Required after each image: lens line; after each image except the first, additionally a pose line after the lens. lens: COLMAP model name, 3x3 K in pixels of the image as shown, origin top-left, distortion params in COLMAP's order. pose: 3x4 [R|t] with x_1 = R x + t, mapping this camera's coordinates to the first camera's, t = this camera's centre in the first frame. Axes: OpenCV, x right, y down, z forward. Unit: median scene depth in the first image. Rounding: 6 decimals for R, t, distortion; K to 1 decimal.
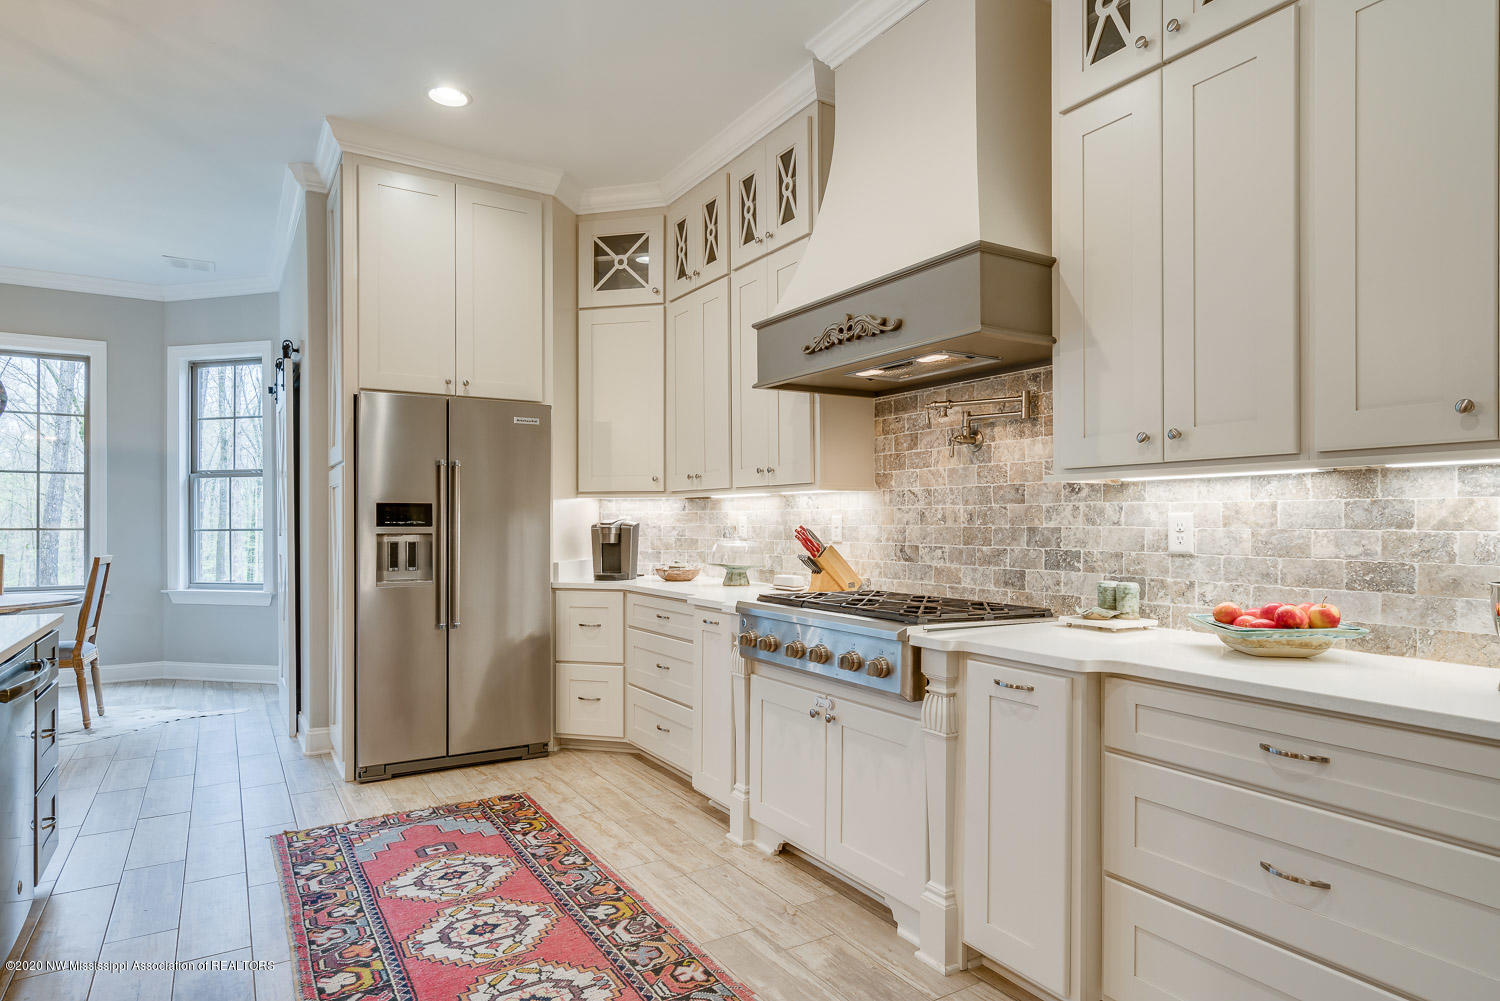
lens RADIAL K [[851.9, 0, 760.1], [0, 851.9, 522.8], [0, 0, 1]] dist [0.003878, 0.000266]
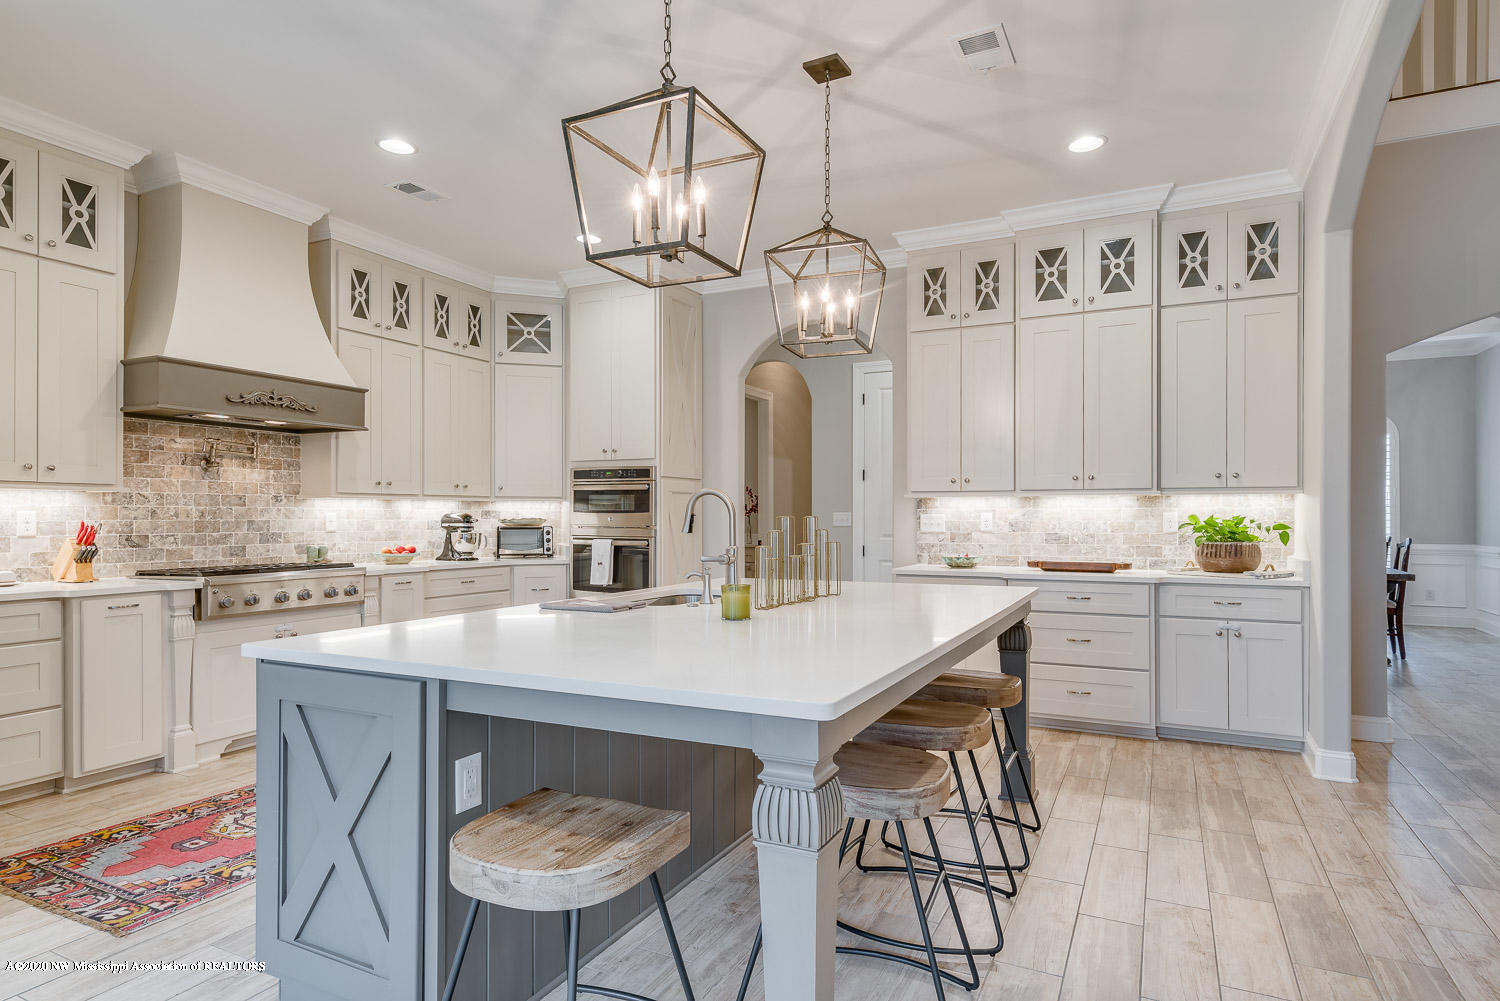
lens RADIAL K [[831.9, 0, 749.8], [0, 831.9, 509.2], [0, 0, 1]] dist [0.000017, -0.000022]
pose [[-0.521491, 0.007497, 0.853224, -1.536935], [0.000978, 0.999966, -0.008189, -0.002431], [-0.853256, -0.003436, -0.521481, 0.939996]]
